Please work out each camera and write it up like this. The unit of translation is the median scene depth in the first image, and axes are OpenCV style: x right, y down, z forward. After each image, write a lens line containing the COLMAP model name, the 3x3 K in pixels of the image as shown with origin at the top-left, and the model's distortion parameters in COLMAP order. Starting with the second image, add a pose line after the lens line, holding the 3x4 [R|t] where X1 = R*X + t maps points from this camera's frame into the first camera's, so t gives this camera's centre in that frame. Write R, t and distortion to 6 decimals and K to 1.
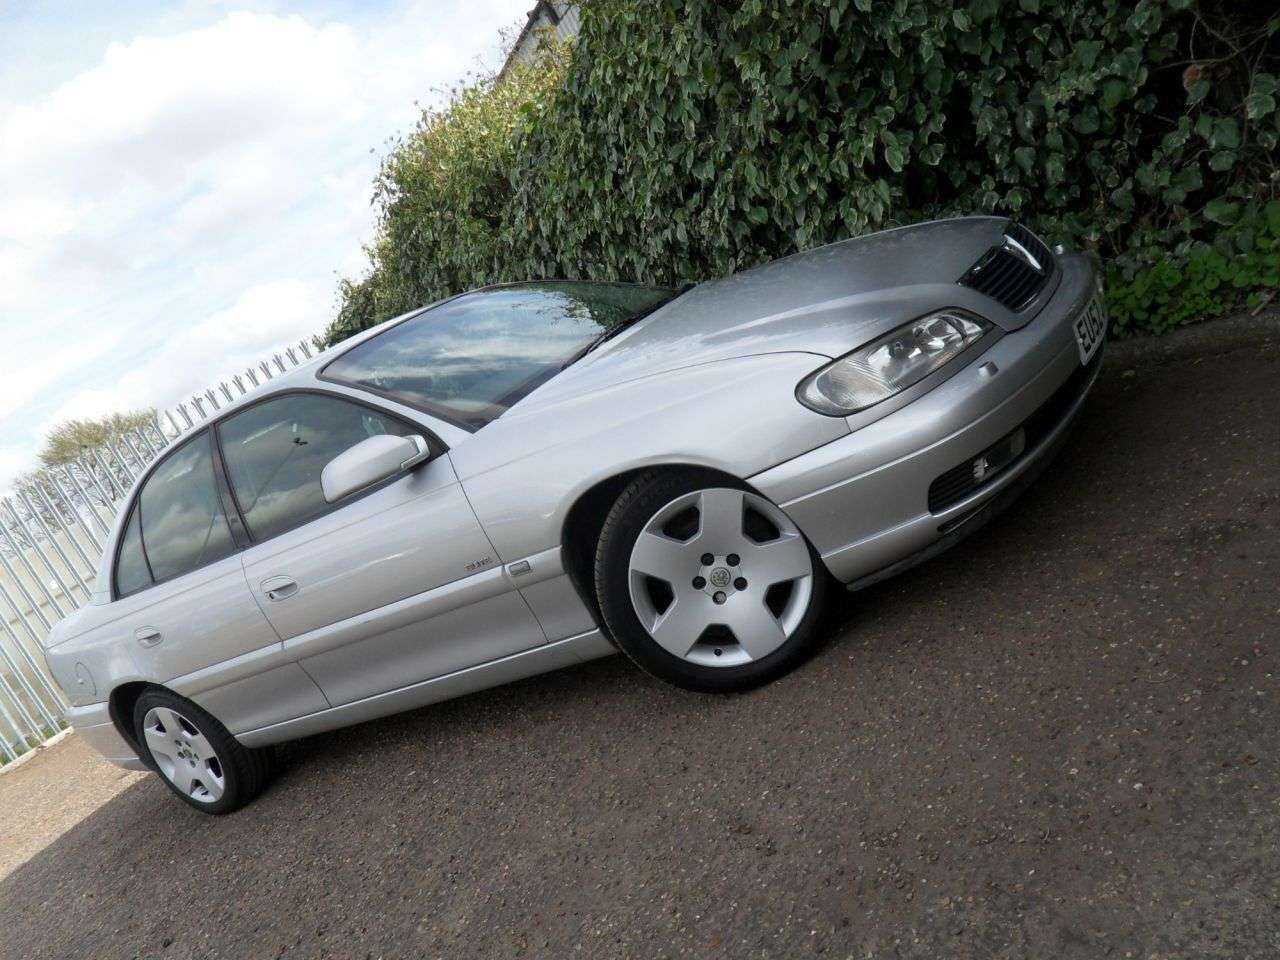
lens RADIAL K [[1046.4, 0, 627.0], [0, 1046.4, 482.4], [0, 0, 1]] dist [0.005655, -0.055857]
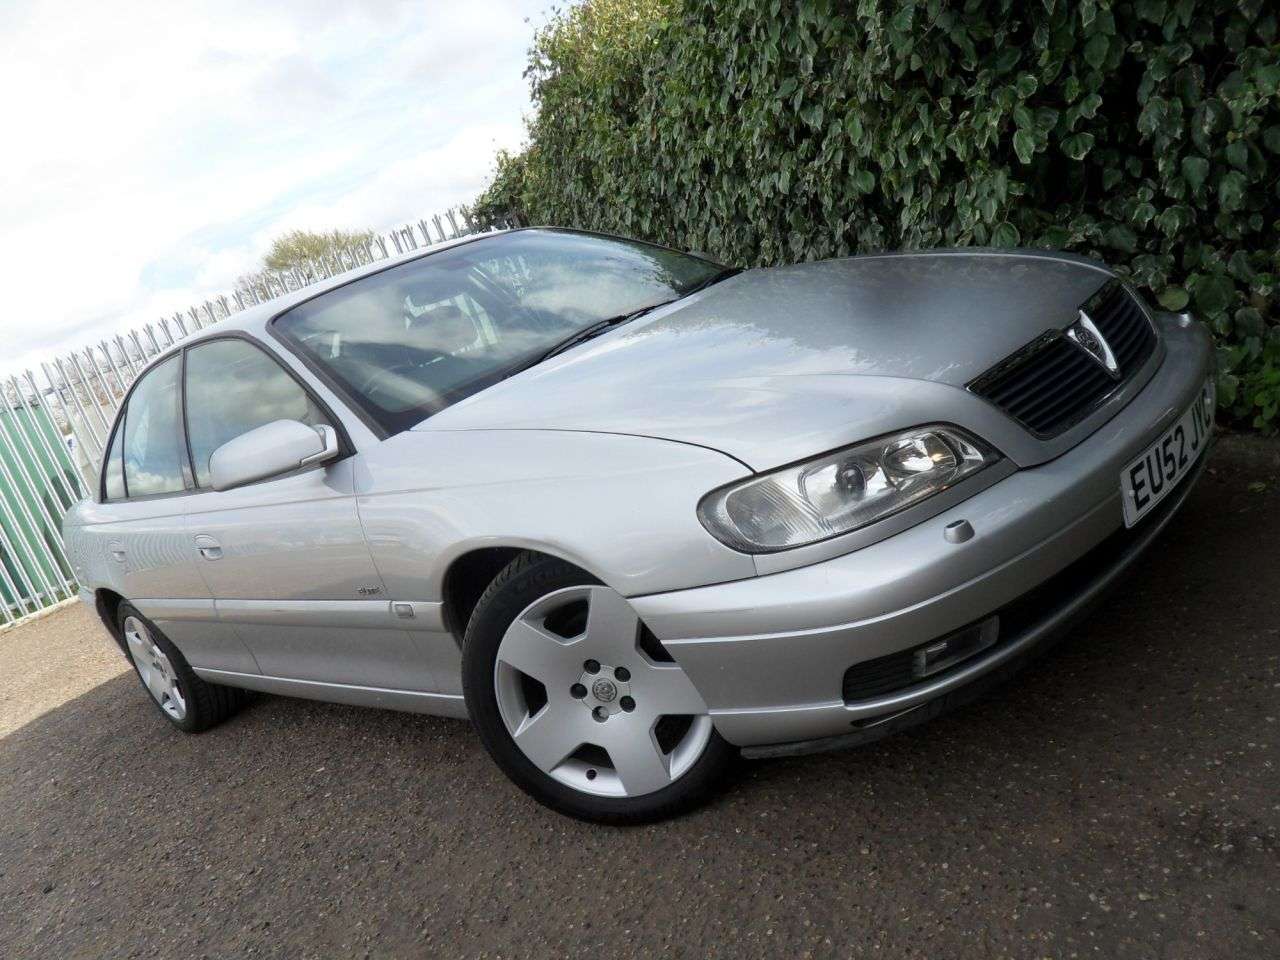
lens RADIAL K [[1046.4, 0, 627.0], [0, 1046.4, 482.4], [0, 0, 1]] dist [0.005655, -0.055857]
pose [[0.970307, 0.182666, -0.158550, 0.137161], [-0.162653, 0.977916, 0.131244, -0.116932], [0.179022, -0.101558, 0.978589, 0.155755]]
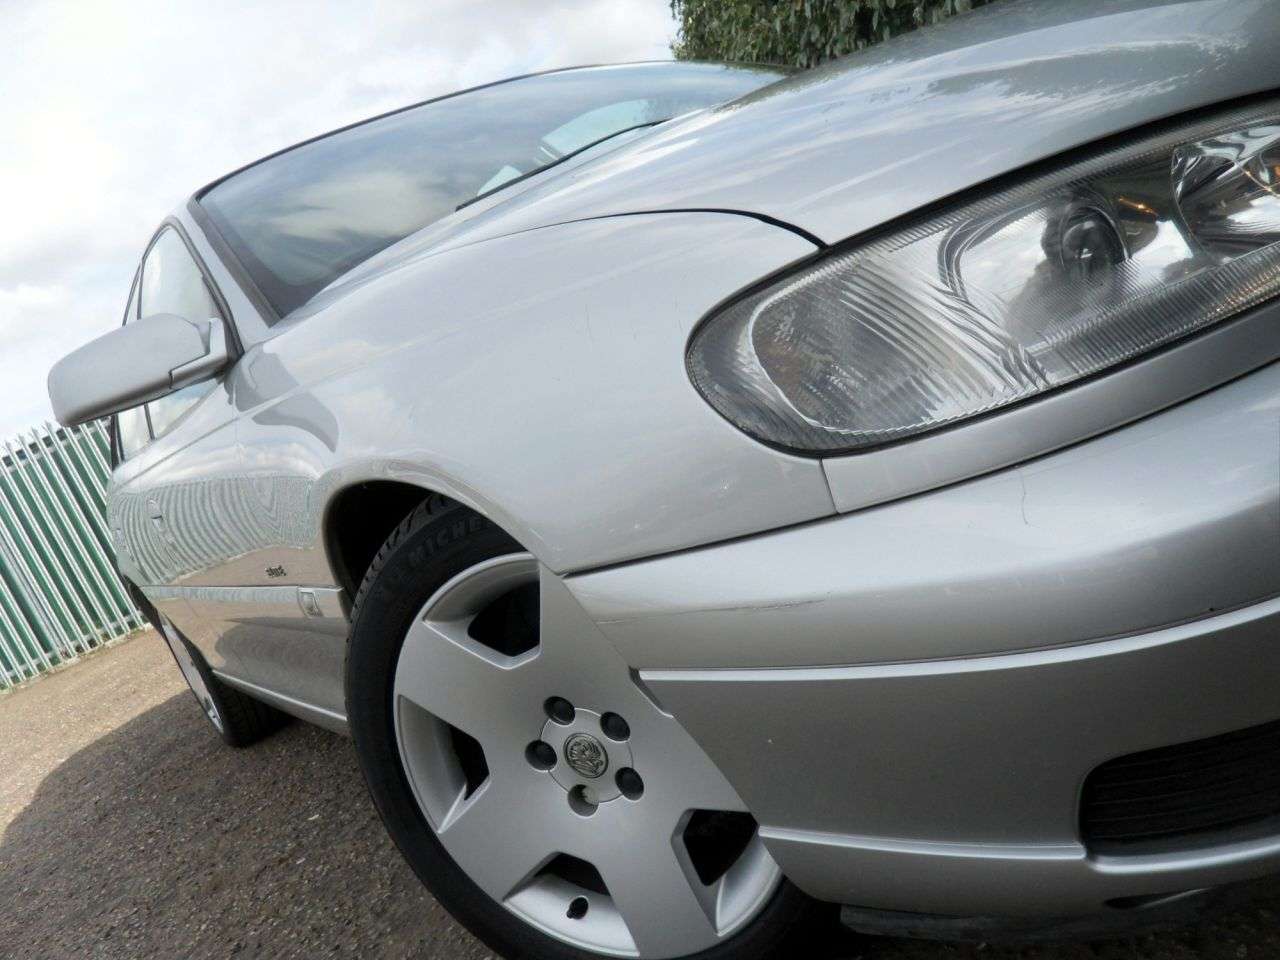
lens RADIAL K [[1046.4, 0, 627.0], [0, 1046.4, 482.4], [0, 0, 1]] dist [0.005655, -0.055857]
pose [[0.929437, 0.154688, -0.334989, 0.152164], [-0.100192, 0.979573, 0.174353, -0.060088], [0.355116, -0.128487, 0.925950, 0.426696]]
